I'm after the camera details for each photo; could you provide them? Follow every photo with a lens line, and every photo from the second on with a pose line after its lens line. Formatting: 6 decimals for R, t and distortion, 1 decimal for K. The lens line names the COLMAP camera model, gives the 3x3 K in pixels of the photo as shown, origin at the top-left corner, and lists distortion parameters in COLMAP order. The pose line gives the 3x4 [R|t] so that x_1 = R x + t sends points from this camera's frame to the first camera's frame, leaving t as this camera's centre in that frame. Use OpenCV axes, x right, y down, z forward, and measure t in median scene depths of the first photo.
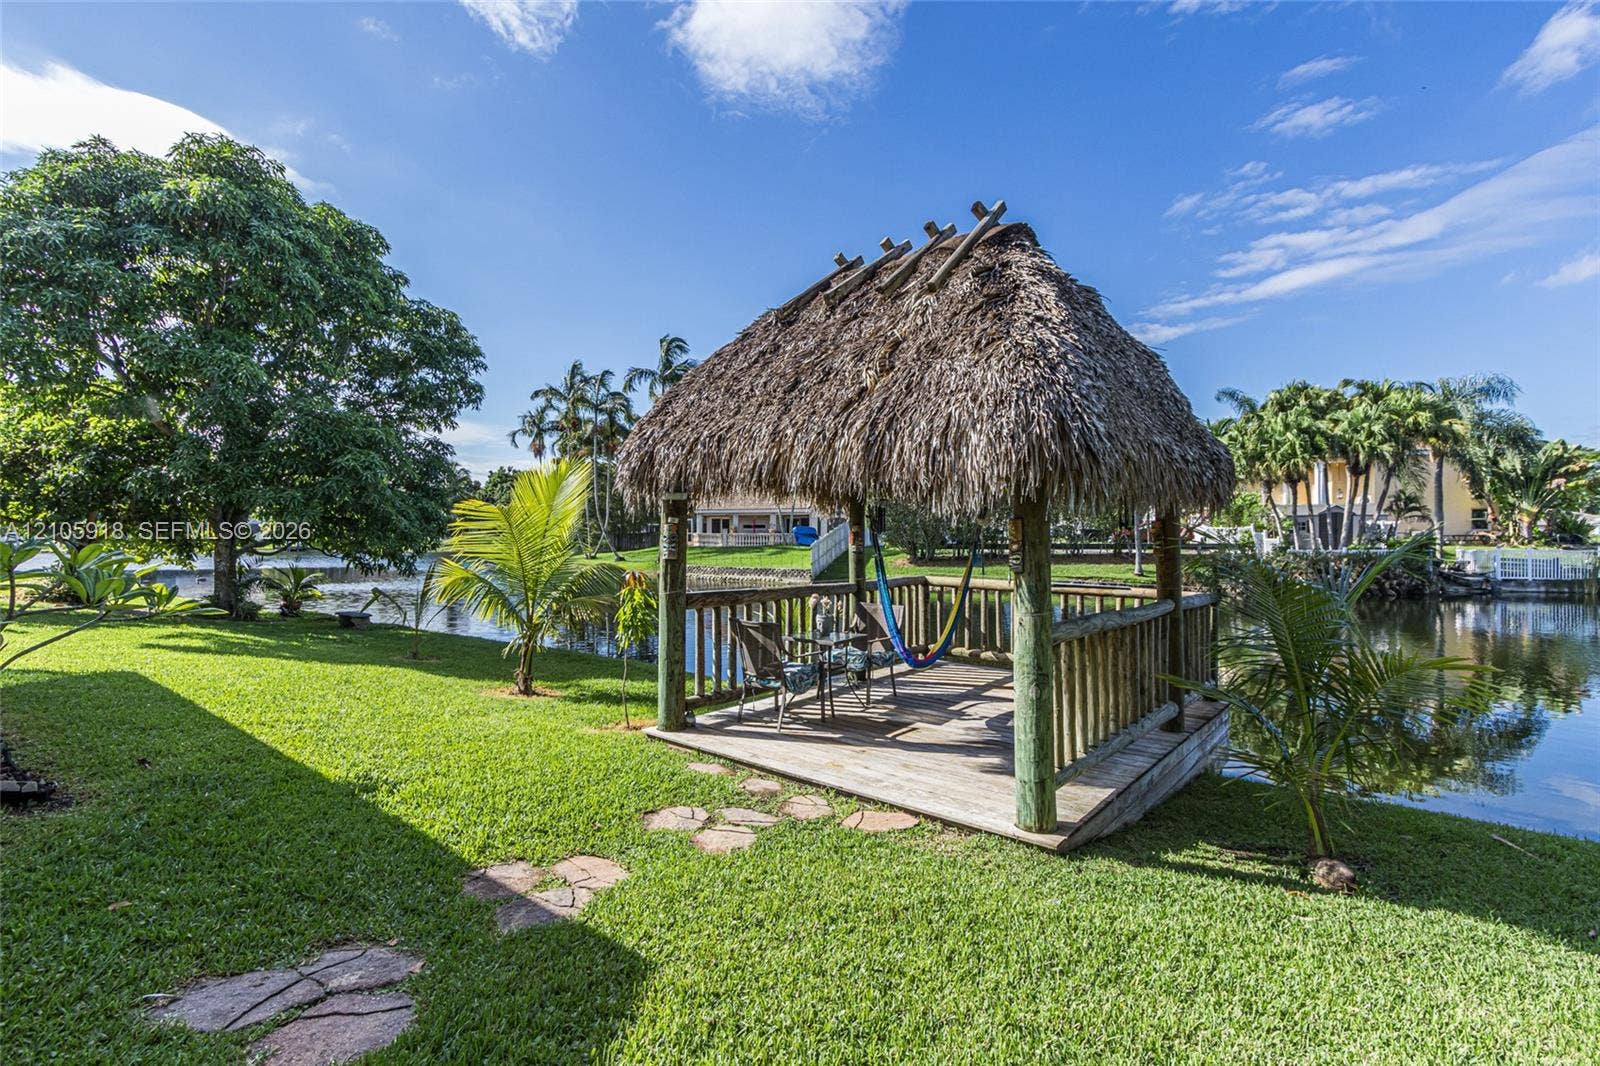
lens RADIAL K [[731.4, 0, 799.3], [0, 731.4, 529.4], [0, 0, 1]] dist [0.002174, 0.000123]
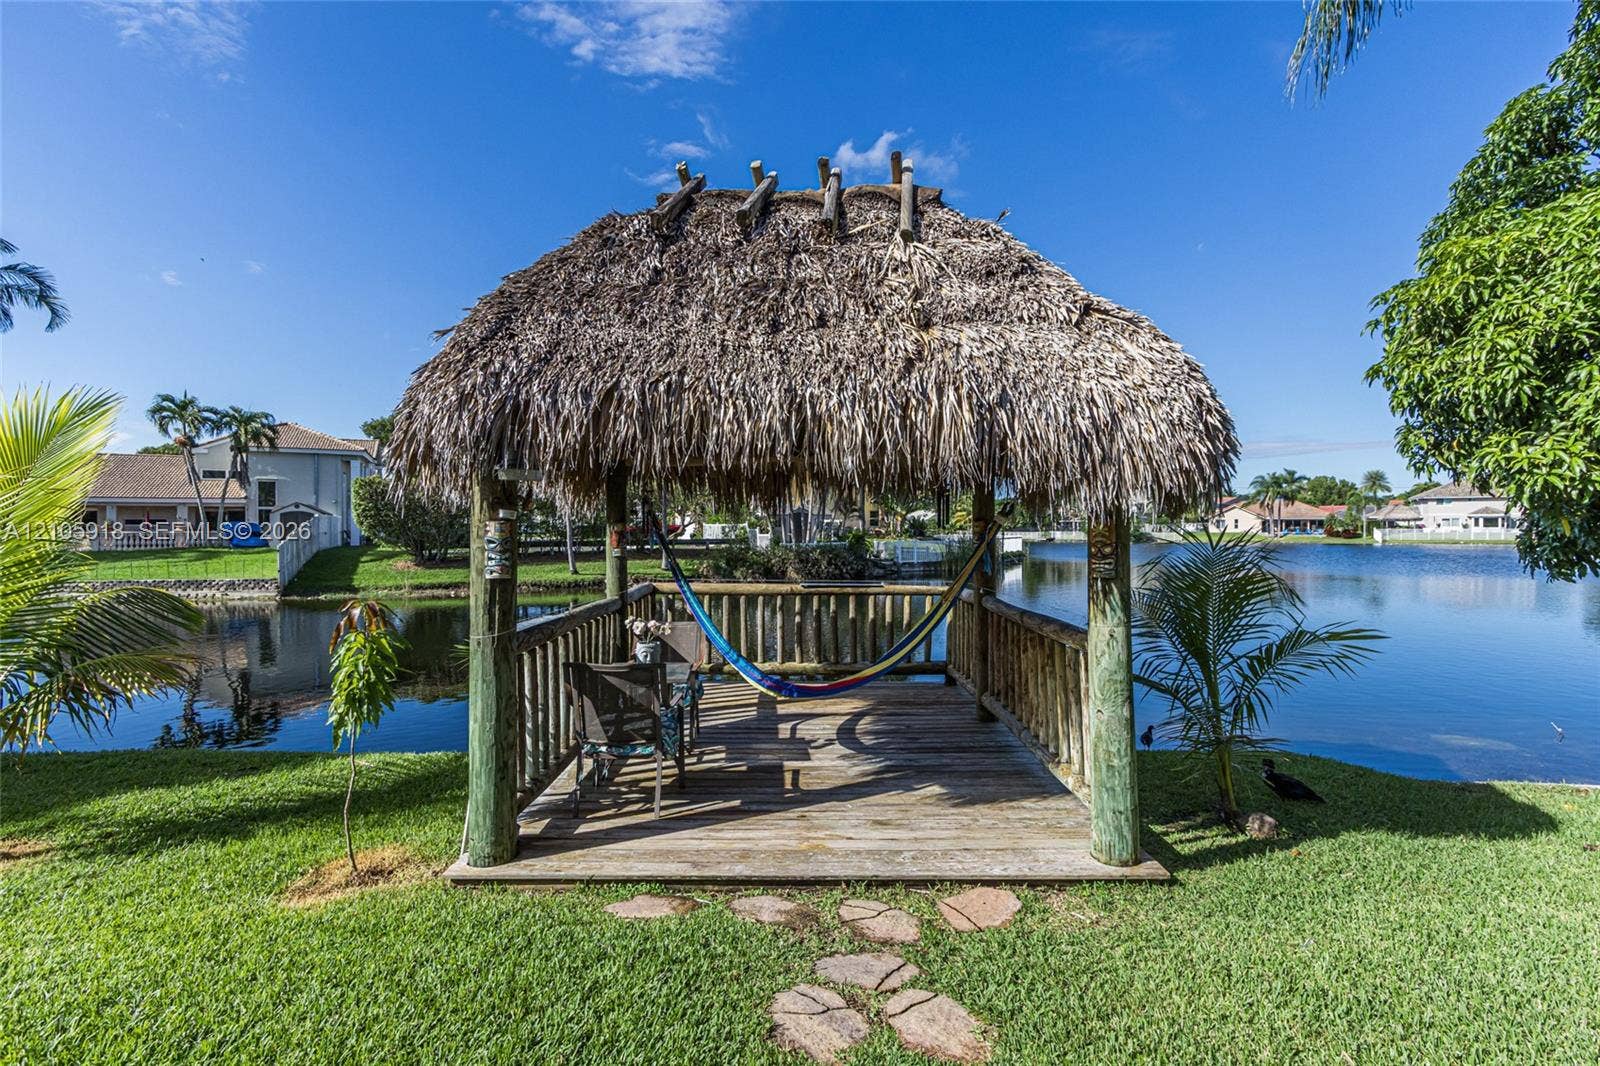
lens RADIAL K [[731.4, 0, 799.3], [0, 731.4, 529.4], [0, 0, 1]] dist [0.002174, 0.000123]
pose [[0.763159, -0.002274, 0.646207, -0.134992], [-0.000964, 0.999989, 0.004658, -0.001309], [-0.646210, -0.004178, 0.763148, 0.134637]]
